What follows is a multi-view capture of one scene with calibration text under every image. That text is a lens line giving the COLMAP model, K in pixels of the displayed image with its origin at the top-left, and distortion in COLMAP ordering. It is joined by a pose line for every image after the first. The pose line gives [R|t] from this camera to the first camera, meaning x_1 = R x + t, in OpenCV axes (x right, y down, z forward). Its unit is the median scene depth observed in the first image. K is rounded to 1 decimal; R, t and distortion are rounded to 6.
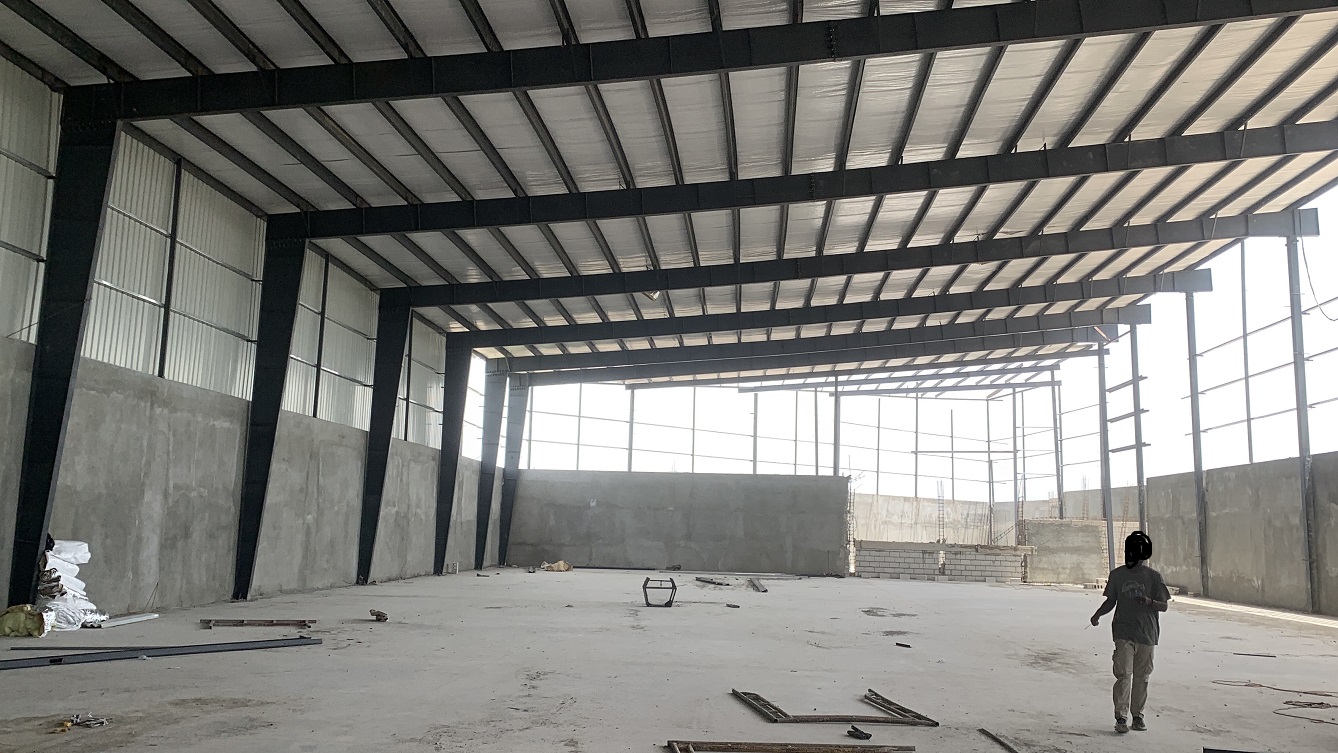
lens RADIAL K [[1158.3, 0, 675.4], [0, 1158.3, 368.7], [0, 0, 1]] dist [0.133759, -0.279327]
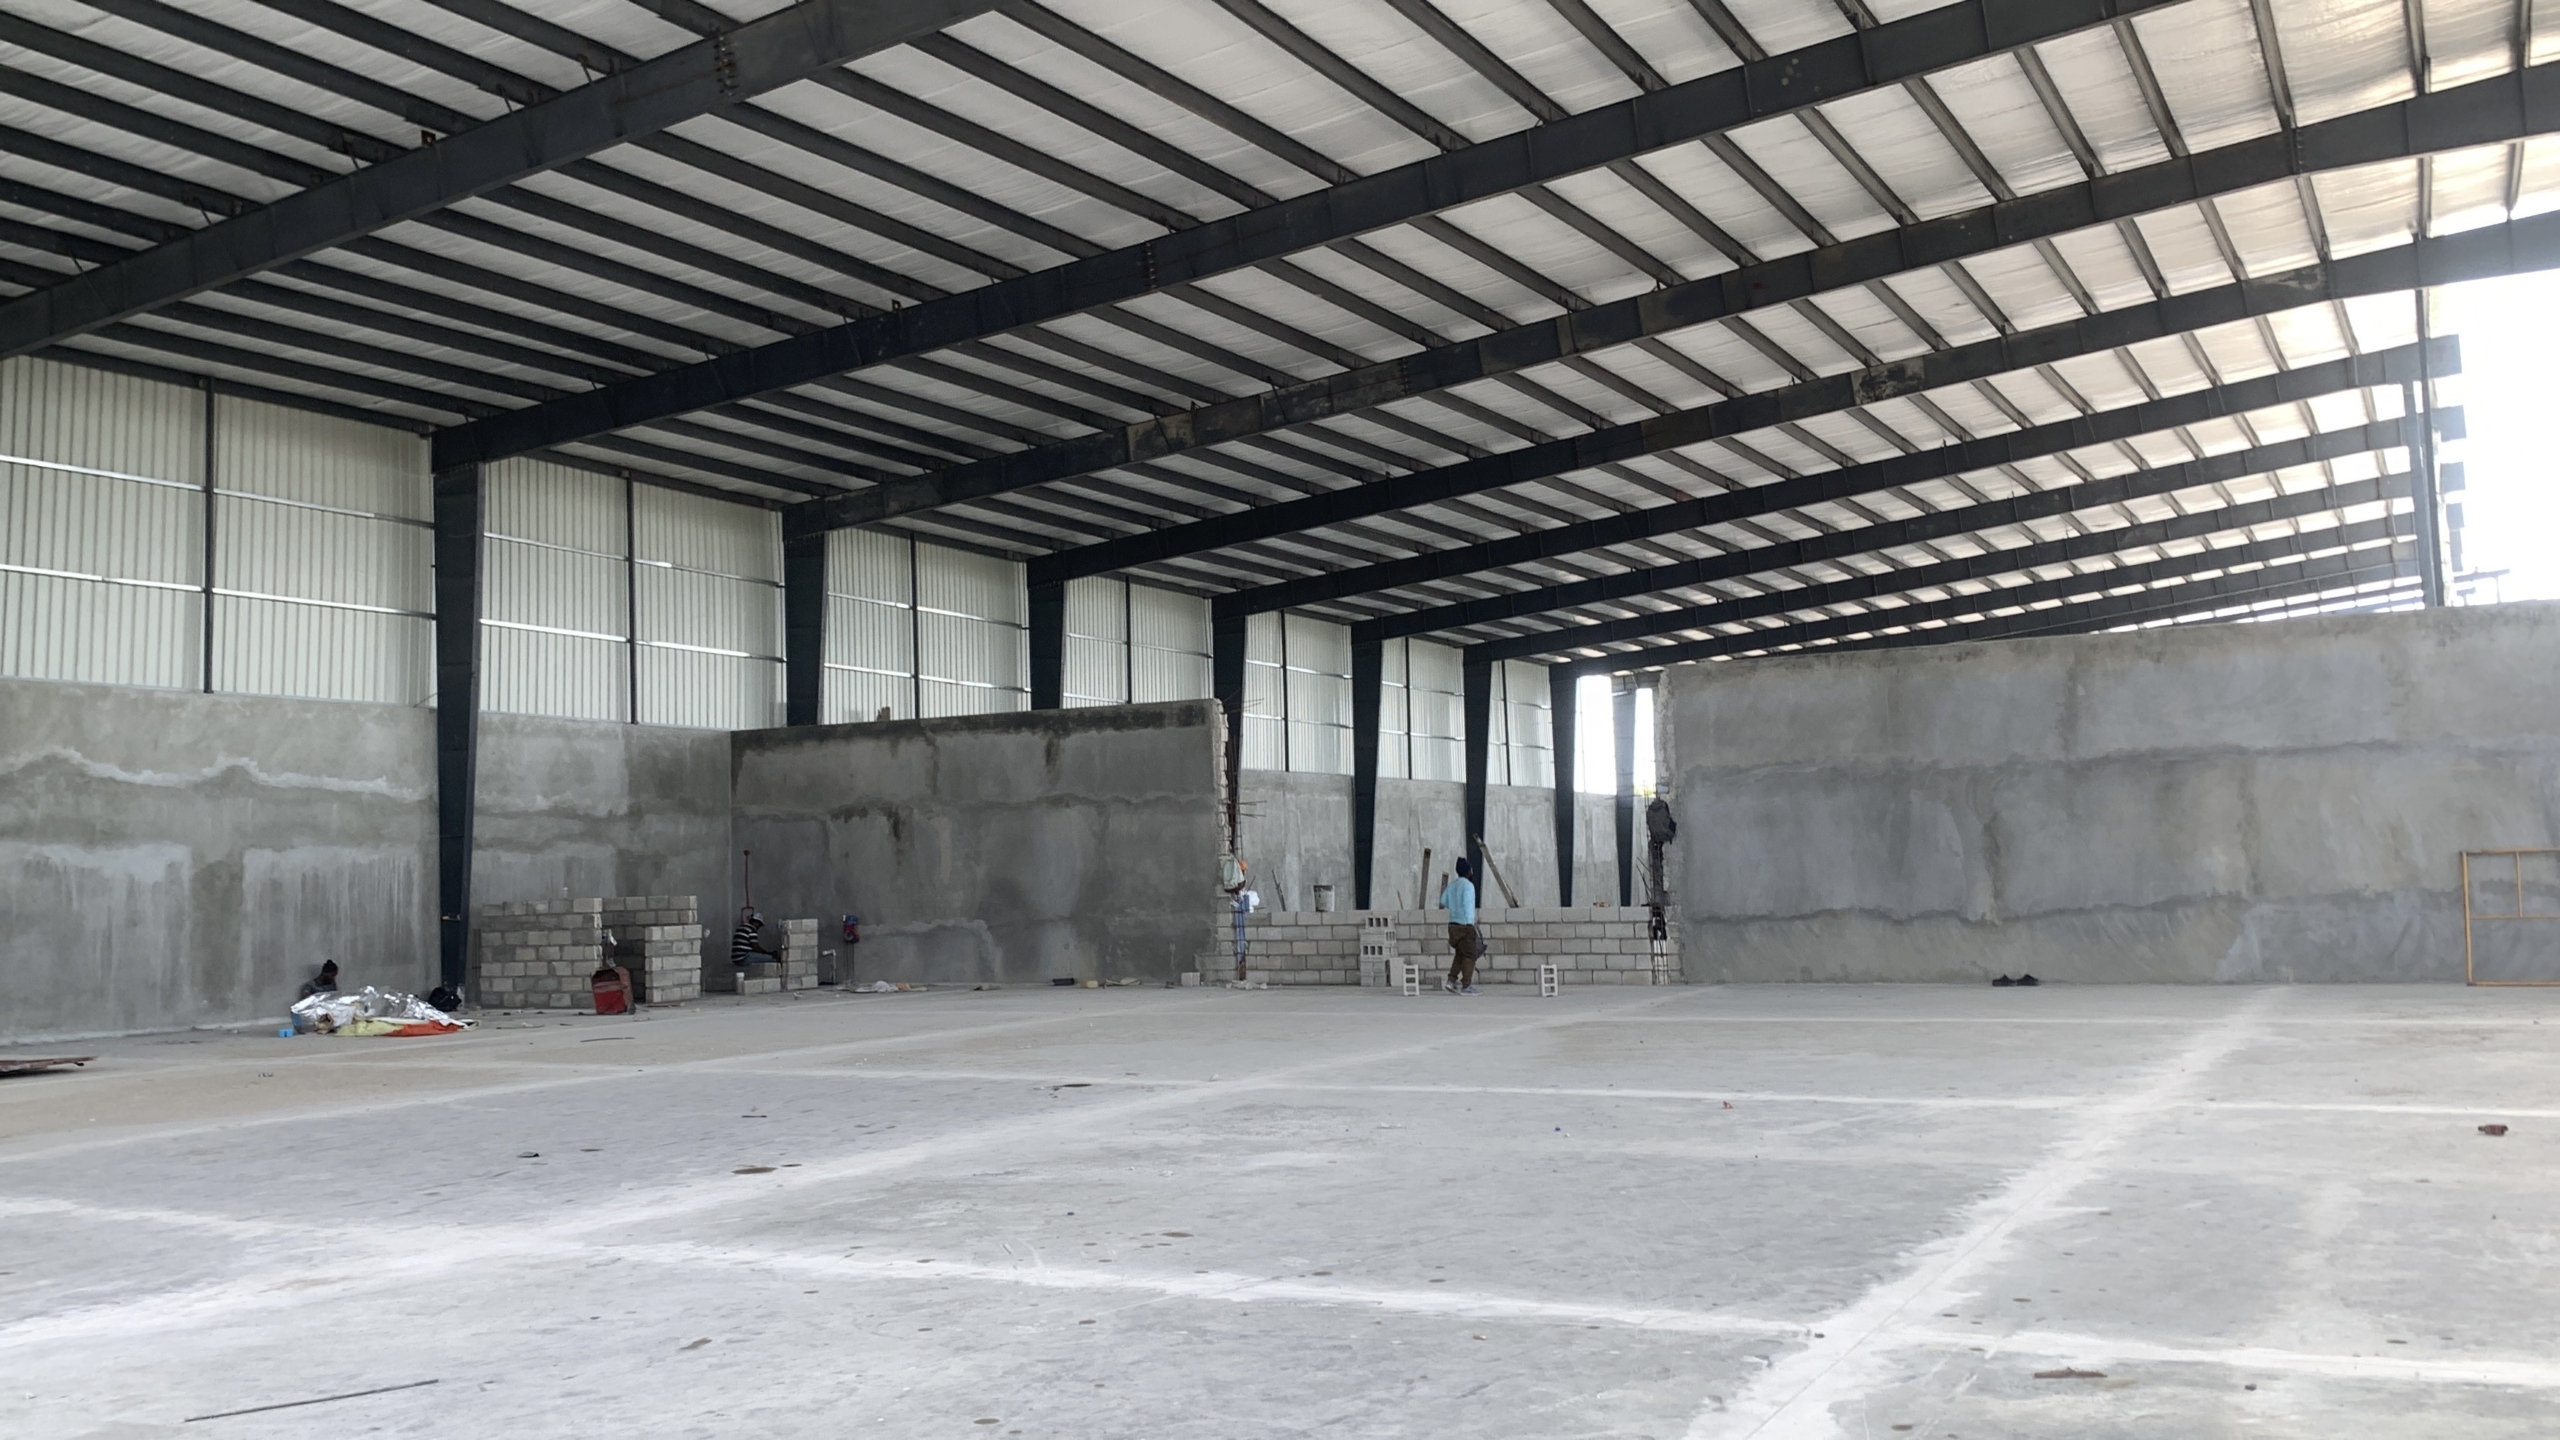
lens RADIAL K [[2241.8, 0, 1215.7], [0, 2241.8, 682.4], [0, 0, 1]] dist [0.202533, -0.638360]
pose [[0.904424, -0.086763, -0.417720, 0.307479], [0.107972, 0.993777, 0.027362, -0.092225], [0.412747, -0.069849, 0.908164, -0.732993]]
